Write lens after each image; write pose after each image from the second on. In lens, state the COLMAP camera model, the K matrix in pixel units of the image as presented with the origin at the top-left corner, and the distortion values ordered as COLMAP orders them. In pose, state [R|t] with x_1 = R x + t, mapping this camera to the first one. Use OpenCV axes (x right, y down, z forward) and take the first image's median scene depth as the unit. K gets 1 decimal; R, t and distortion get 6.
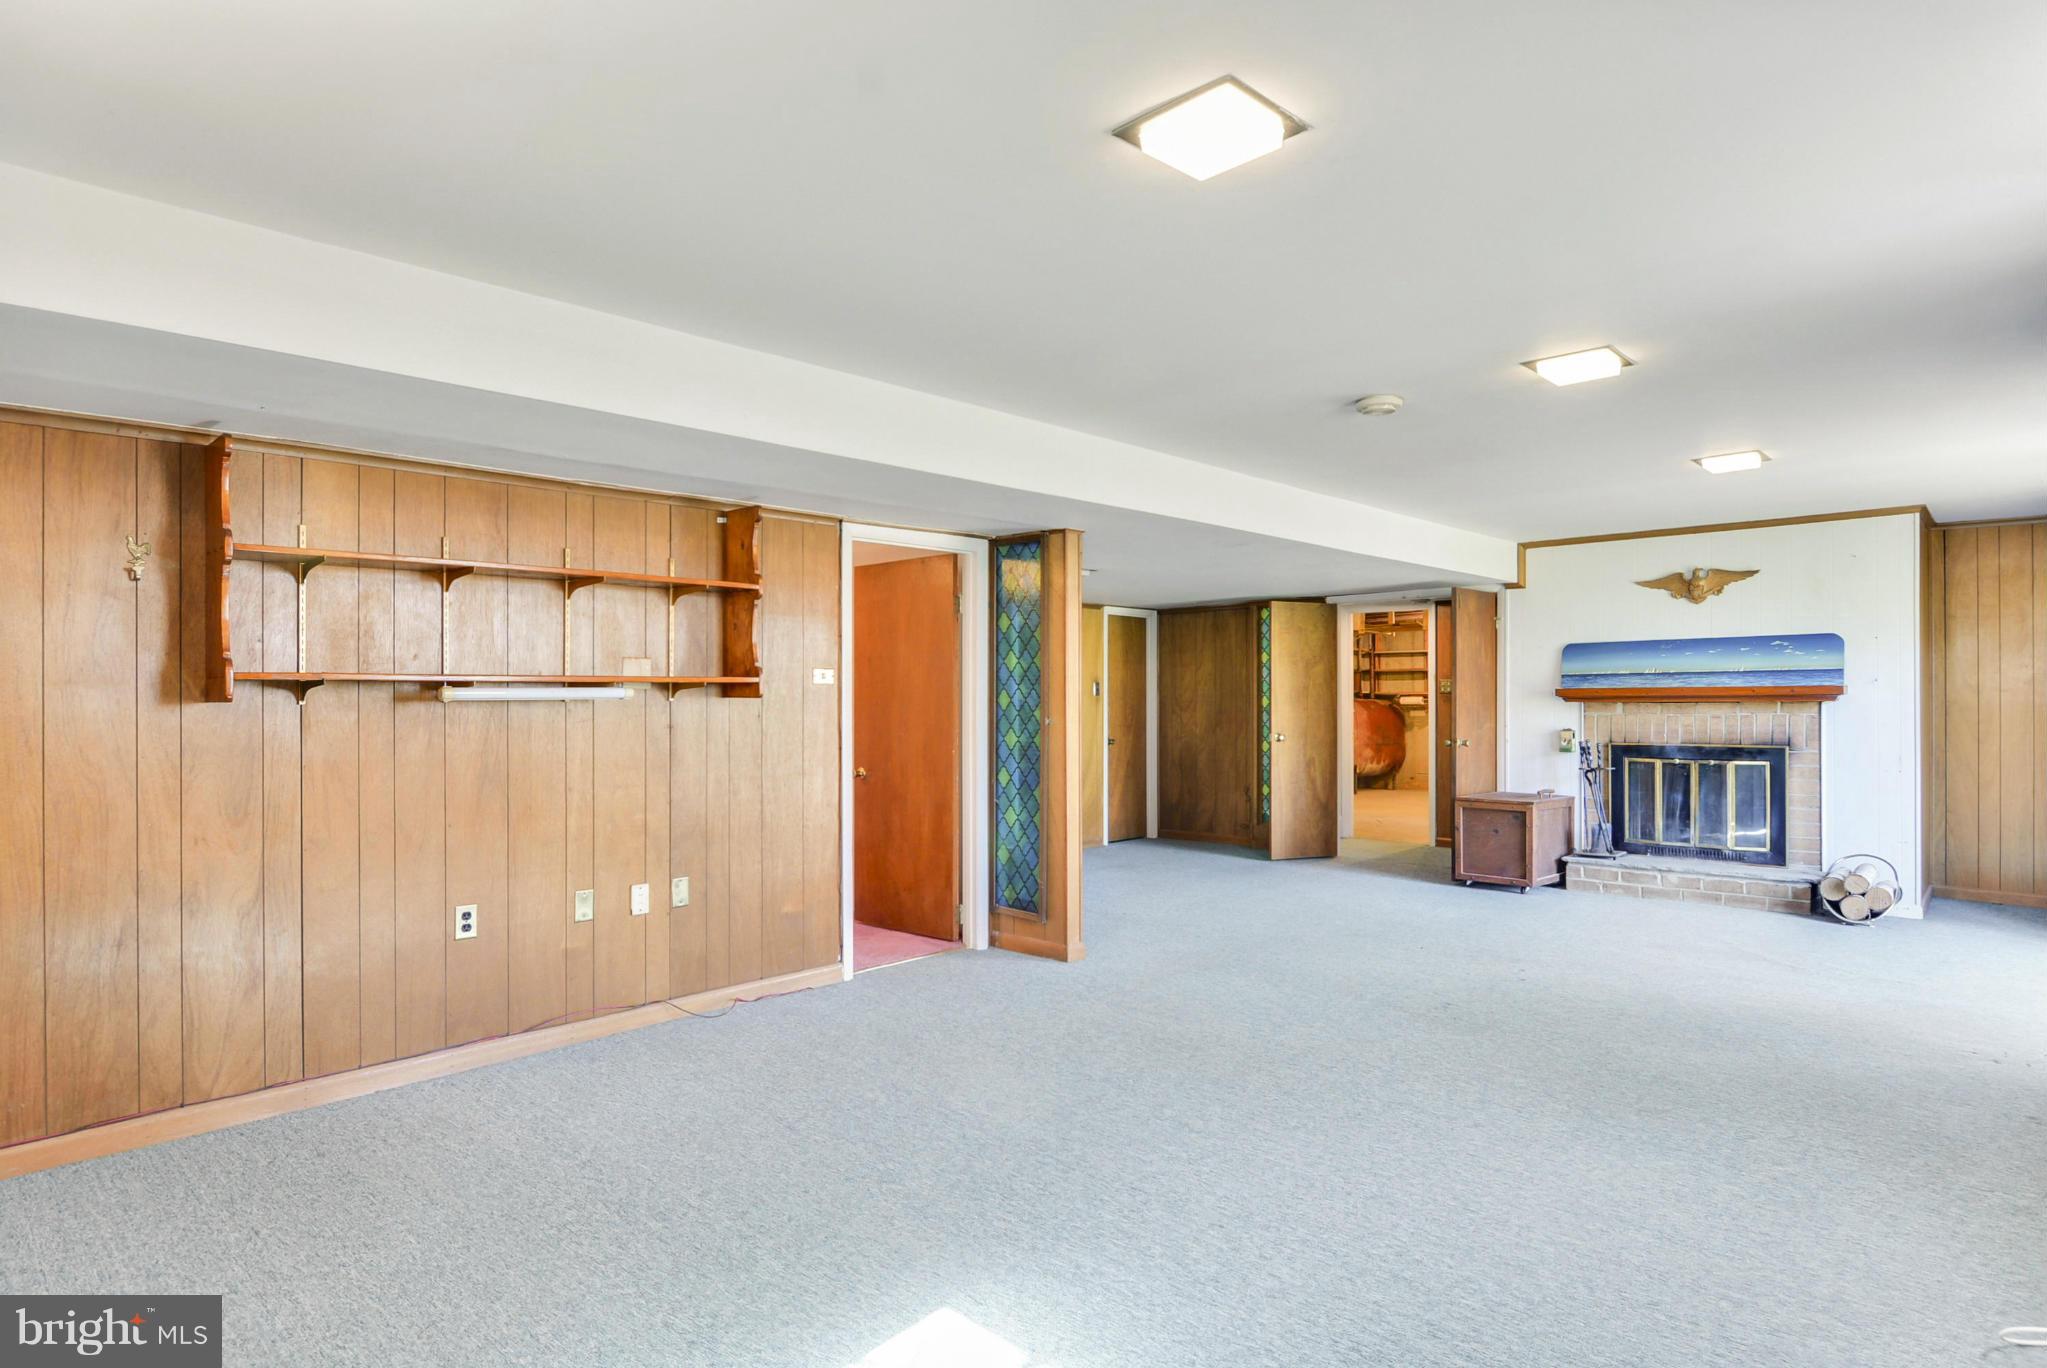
lens RADIAL K [[1076.0, 0, 1016.1], [0, 1076.0, 715.0], [0, 0, 1]] dist [0.002896, -0.018423]
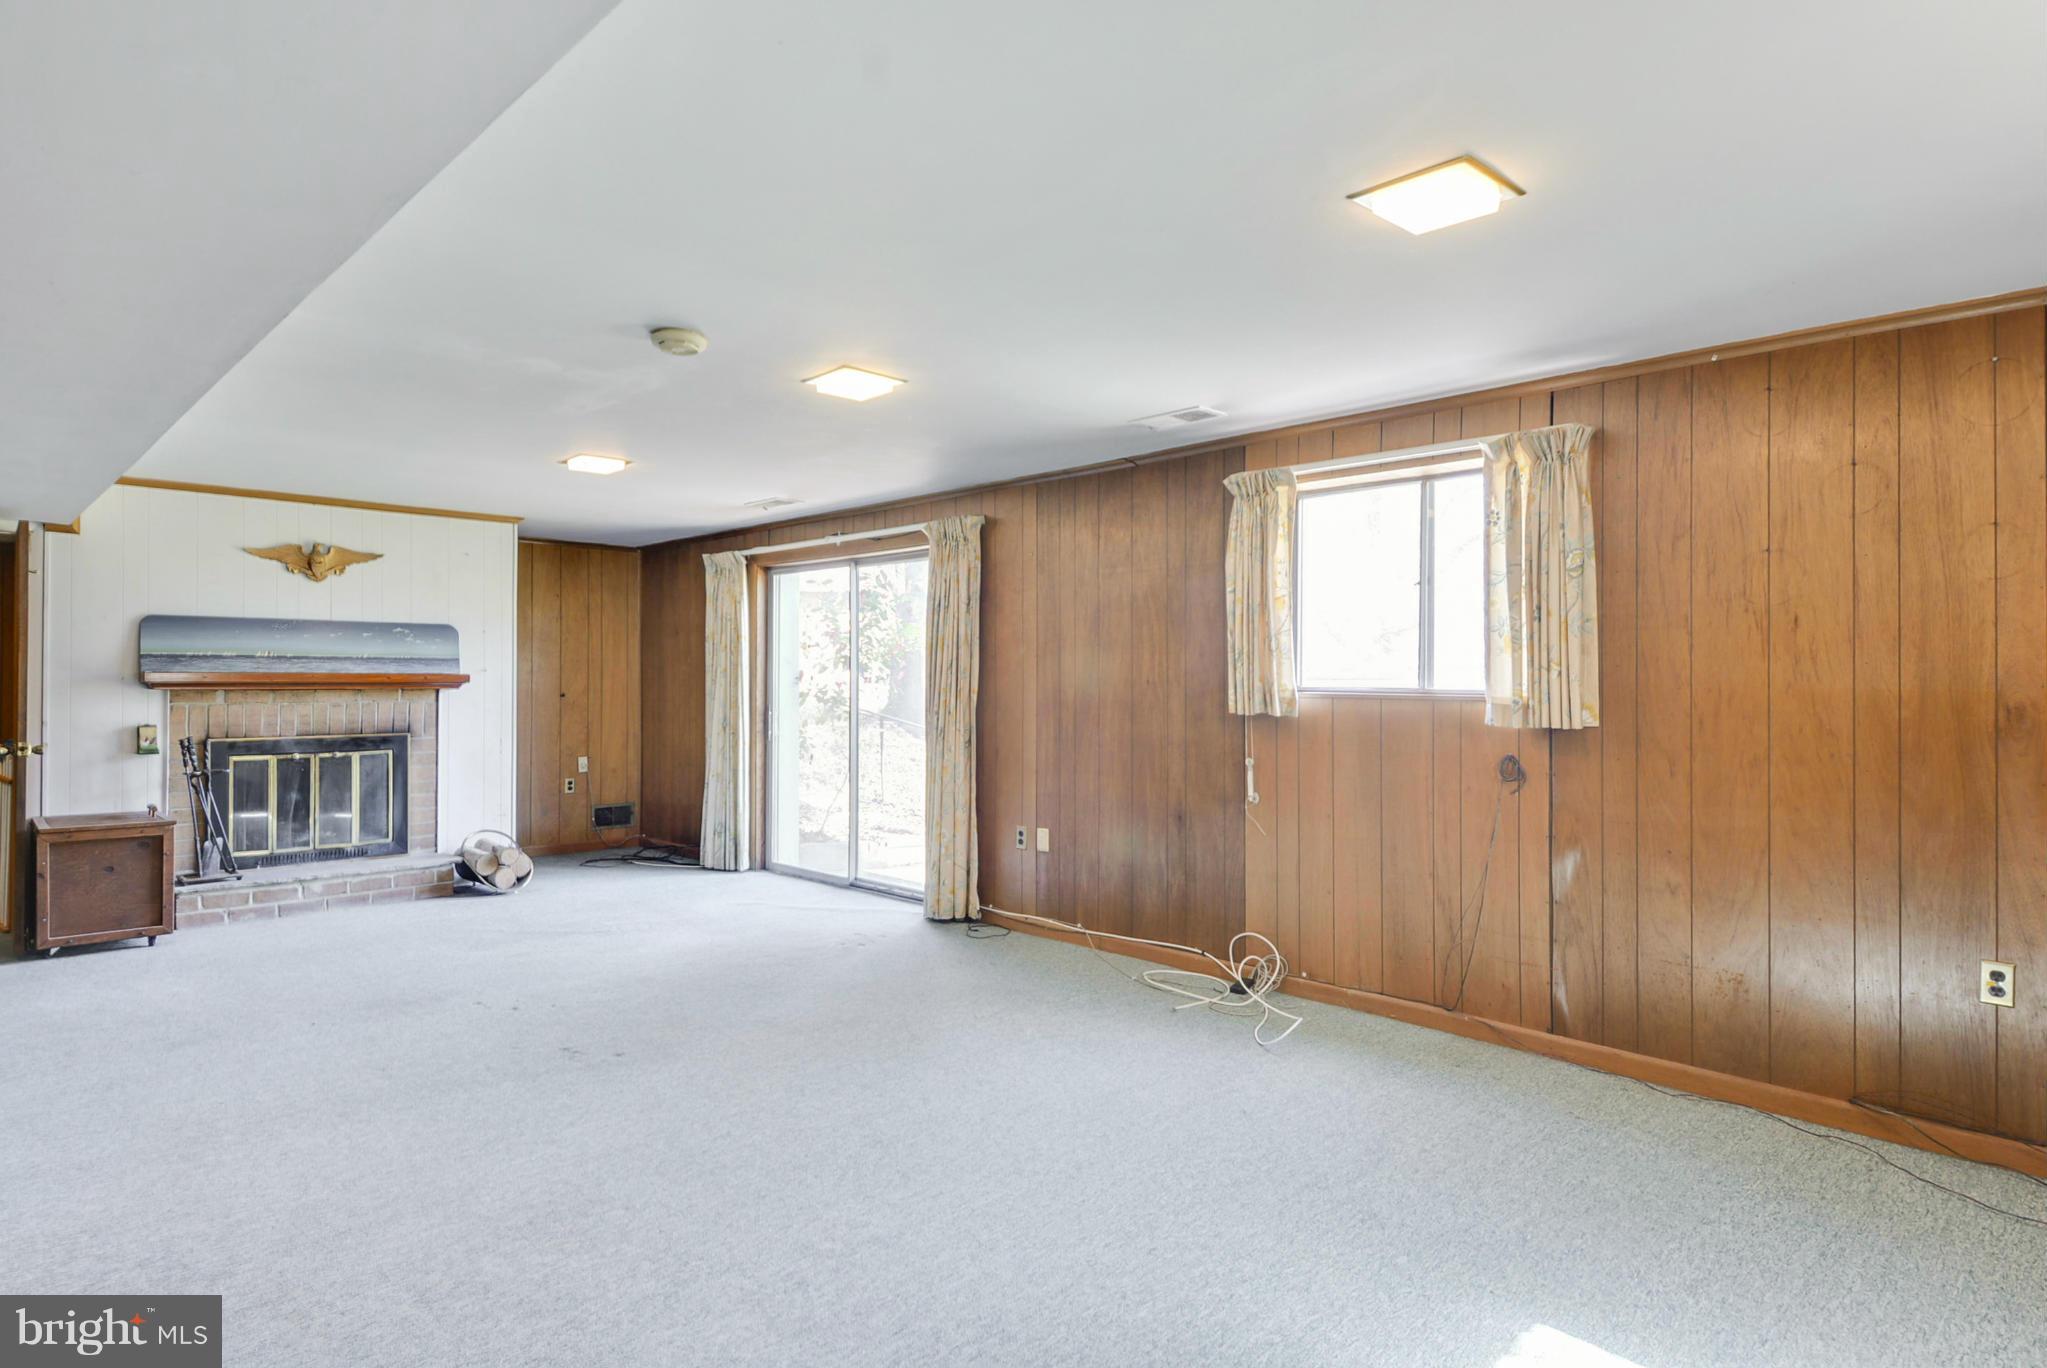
lens RADIAL K [[1097.4, 0, 1014.5], [0, 1097.4, 672.6], [0, 0, 1]] dist [0.018942, -0.029169]
pose [[0.044846, 0.013696, 0.998900, -0.272076], [0.012283, 0.999823, -0.014260, -0.005999], [-0.998918, 0.012909, 0.044669, 0.368435]]
